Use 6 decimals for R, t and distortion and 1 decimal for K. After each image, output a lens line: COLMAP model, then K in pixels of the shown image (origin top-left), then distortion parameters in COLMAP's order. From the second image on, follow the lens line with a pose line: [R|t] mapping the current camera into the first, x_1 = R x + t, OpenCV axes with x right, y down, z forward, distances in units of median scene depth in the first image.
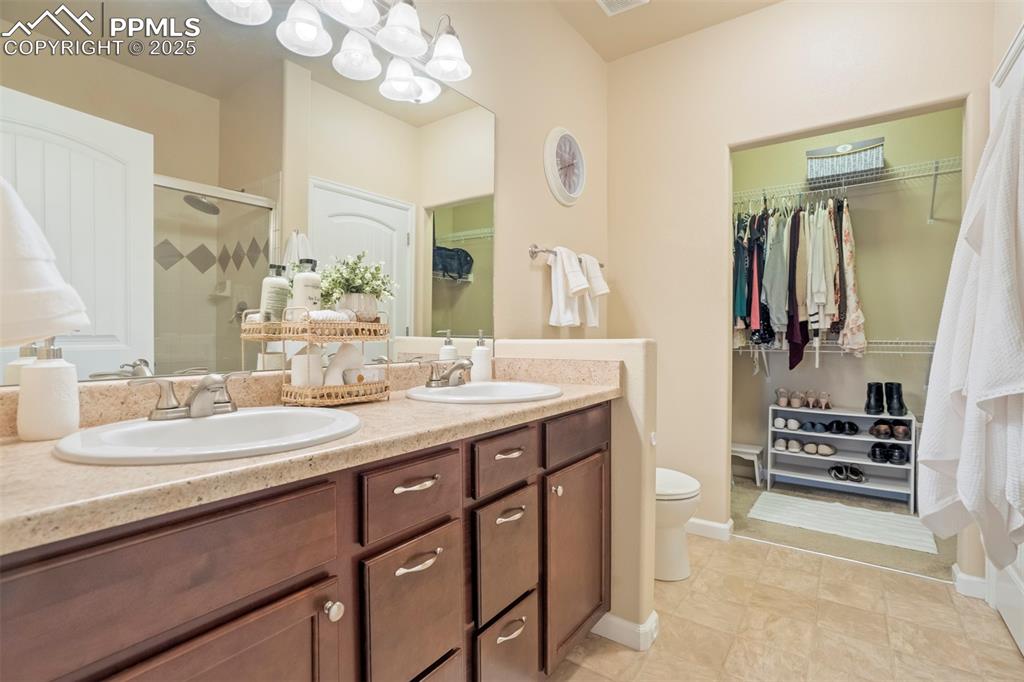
lens RADIAL K [[477.8, 0, 516.9], [0, 477.8, 347.9], [0, 0, 1]] dist [-0.039600, 0.019391]
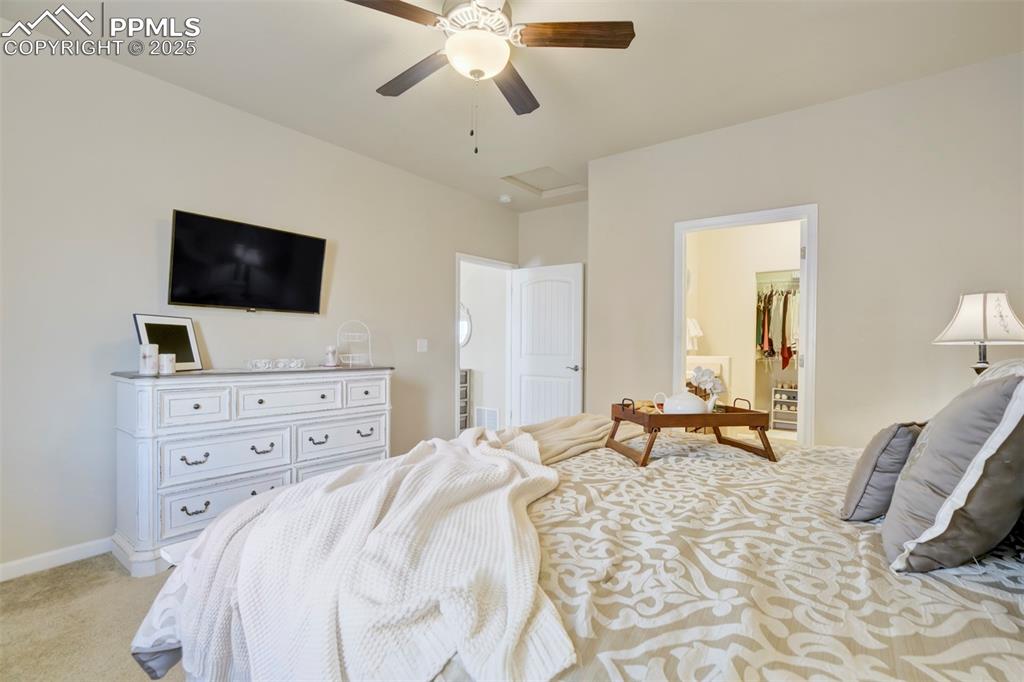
lens RADIAL K [[469.2, 0, 515.6], [0, 469.2, 354.3], [0, 0, 1]] dist [-0.037375, 0.017882]
pose [[0.999731, 0.009856, -0.020973, -0.574206], [-0.009877, 0.999951, -0.000884, -0.008449], [0.020963, 0.001091, 0.999780, -1.104372]]
